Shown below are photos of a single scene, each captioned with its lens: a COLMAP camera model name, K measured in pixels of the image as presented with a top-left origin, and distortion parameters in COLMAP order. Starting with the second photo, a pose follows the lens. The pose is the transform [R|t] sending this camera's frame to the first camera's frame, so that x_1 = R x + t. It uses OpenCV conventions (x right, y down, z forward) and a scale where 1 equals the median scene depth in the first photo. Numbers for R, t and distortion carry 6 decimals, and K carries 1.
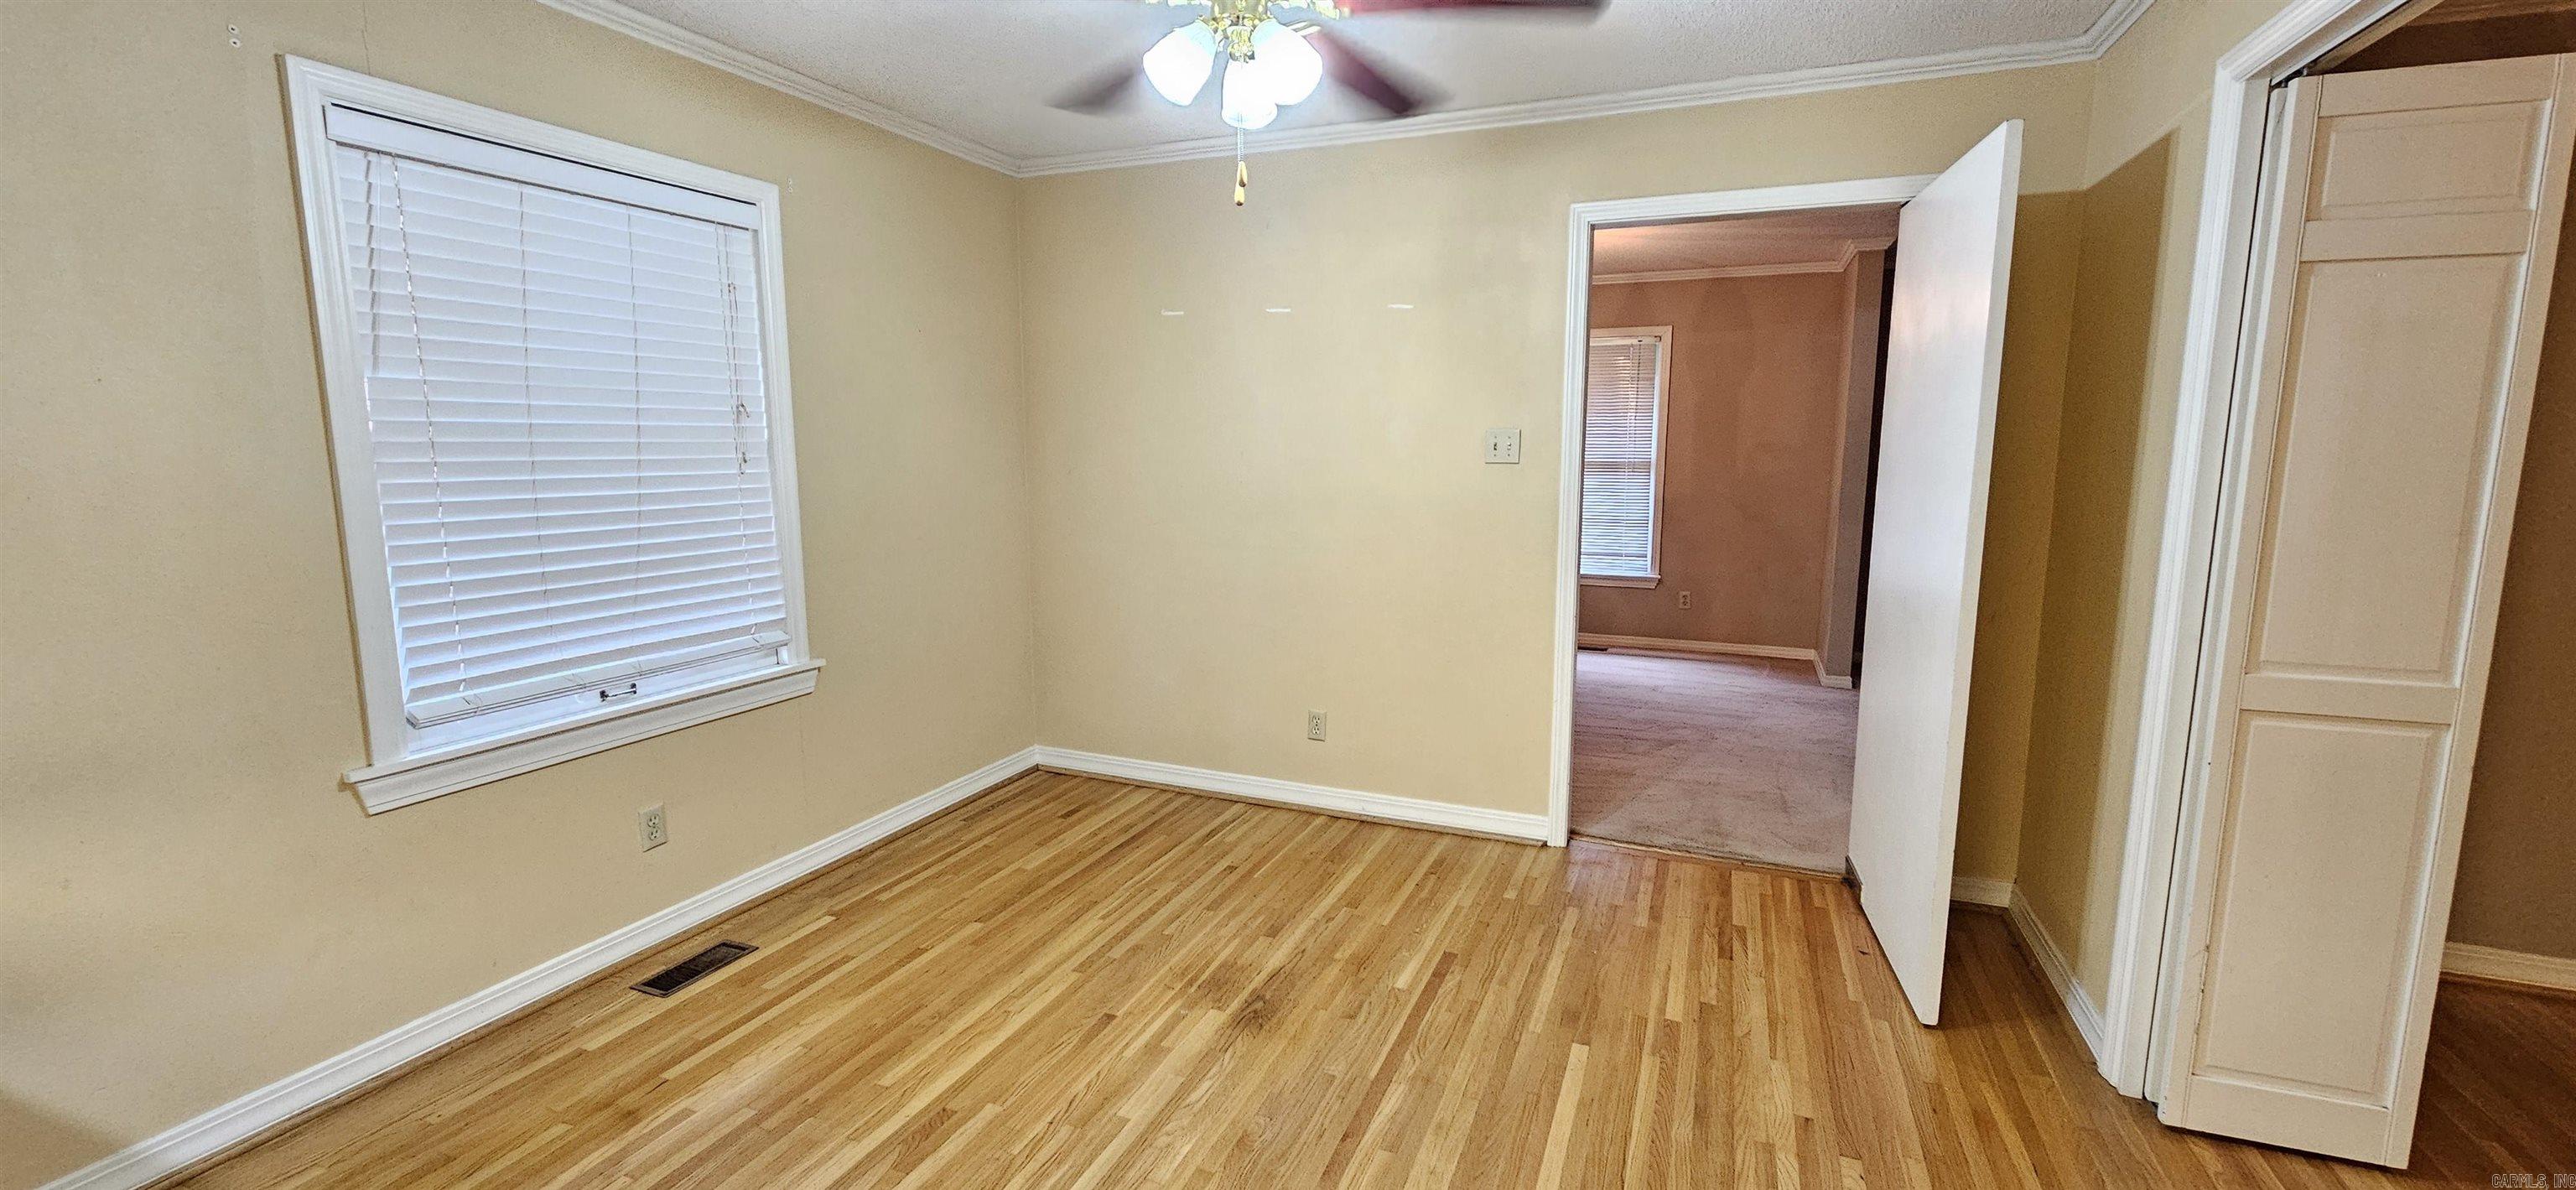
lens RADIAL K [[1053.1, 0, 1290.9], [0, 1053.1, 584.1], [0, 0, 1]] dist [-0.002134, 0.000105]
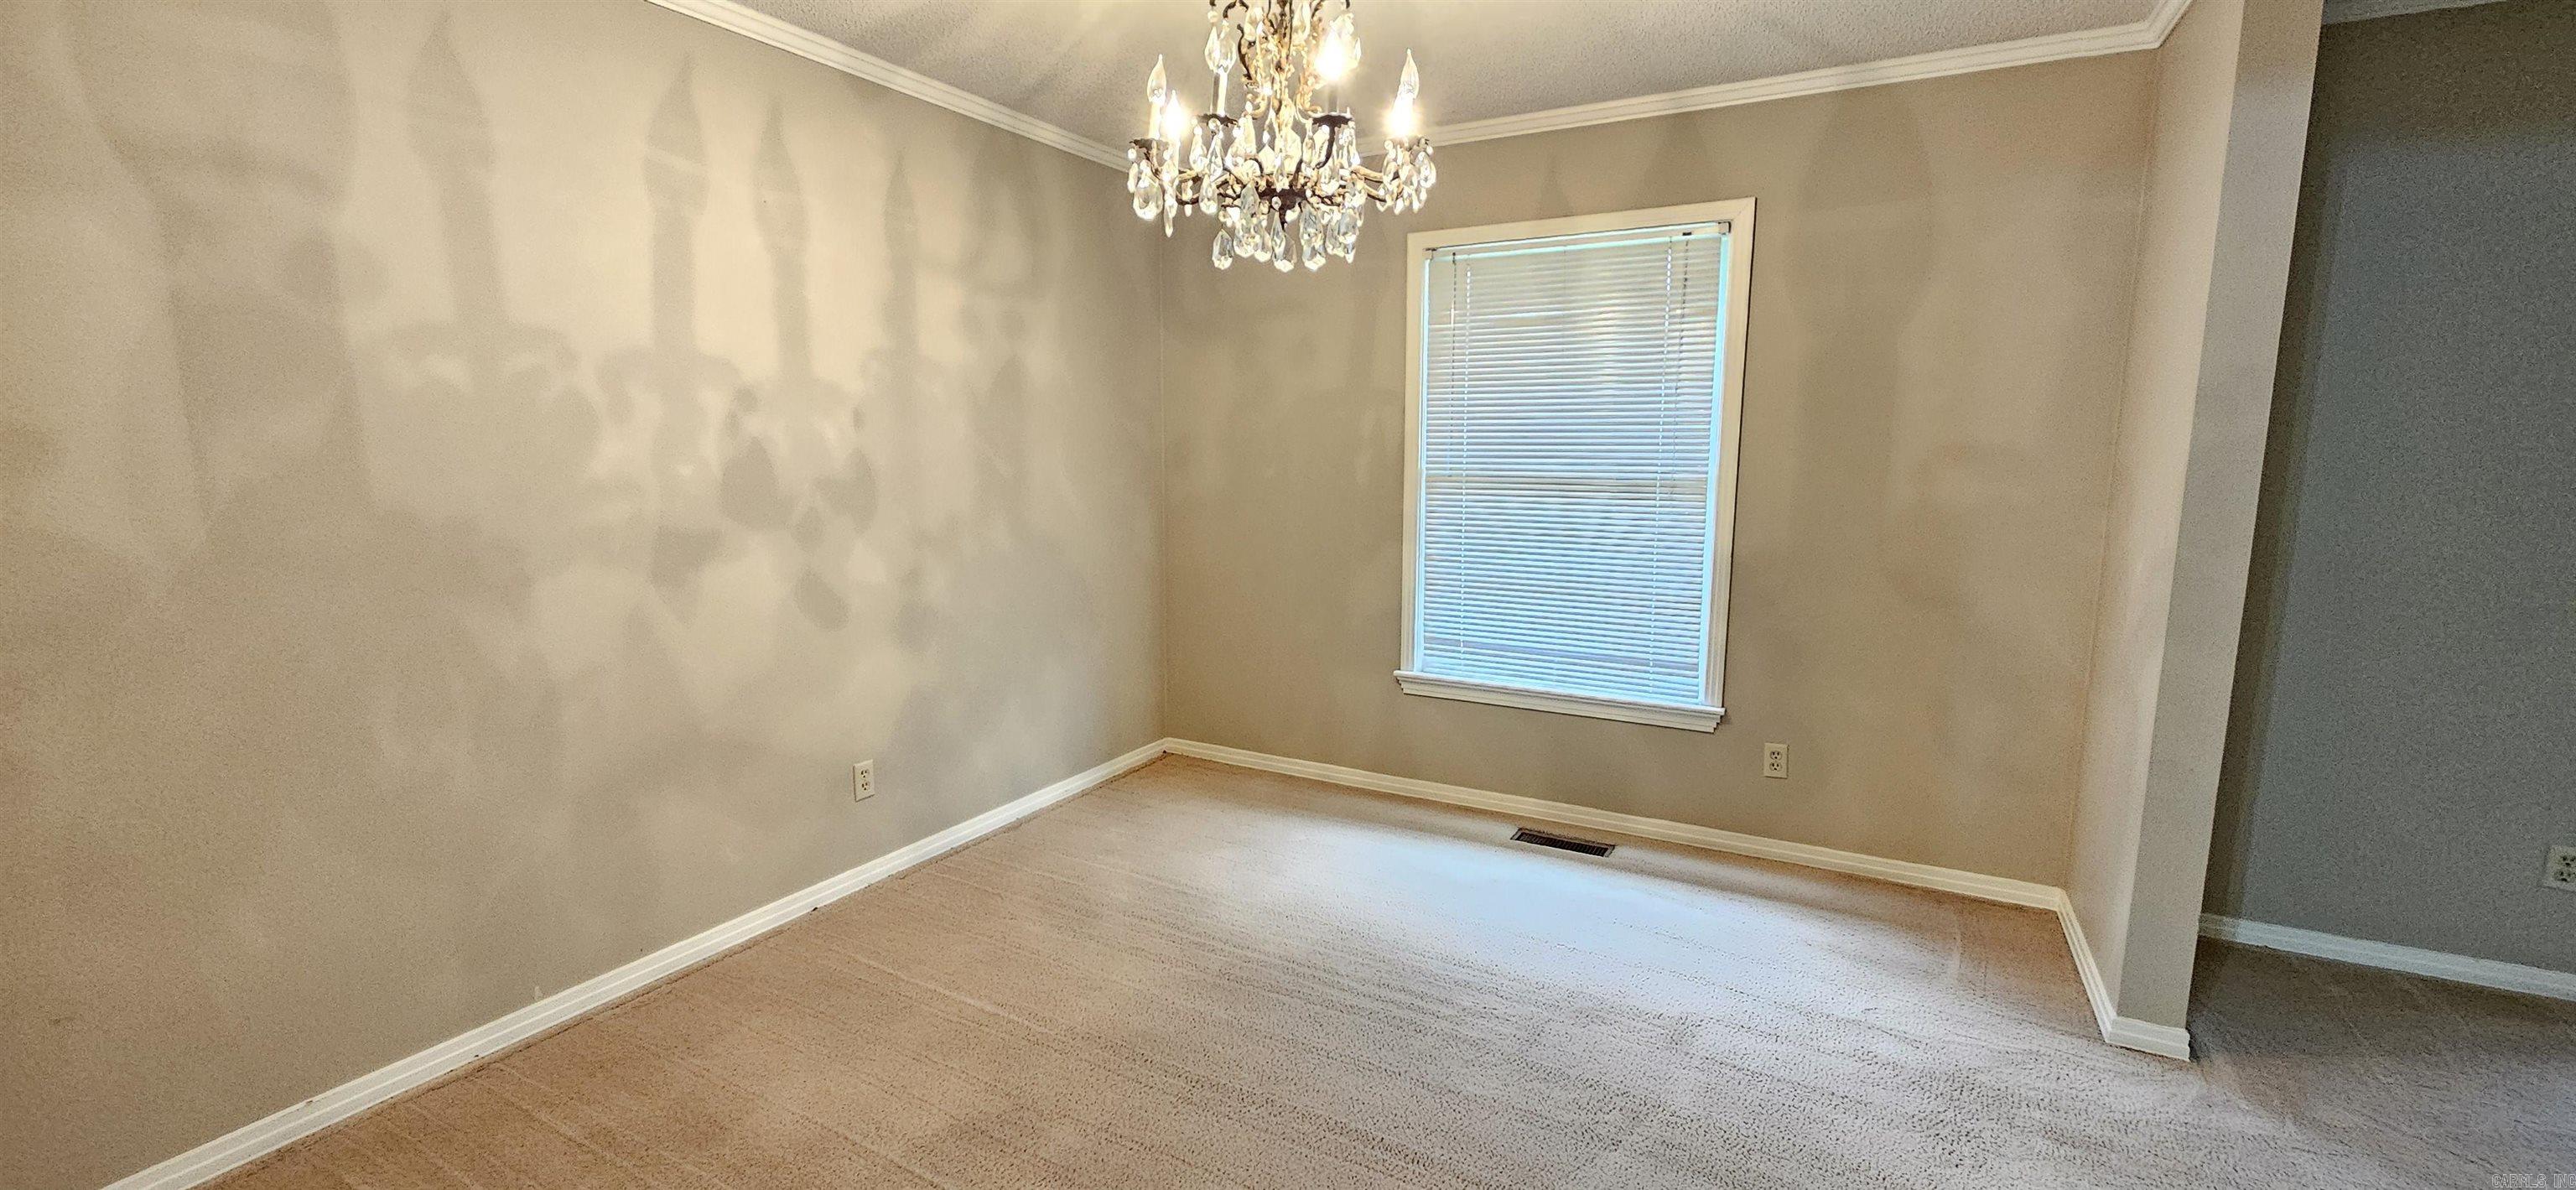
lens RADIAL K [[1053.1, 0, 1289.4], [0, 1053.1, 605.6], [0, 0, 1]] dist [-0.002134, 0.000105]
pose [[0.993191, 0.014392, -0.115601, 0.207433], [-0.012861, 0.999820, 0.013976, -0.062518], [0.115782, -0.012394, 0.993197, 0.491290]]
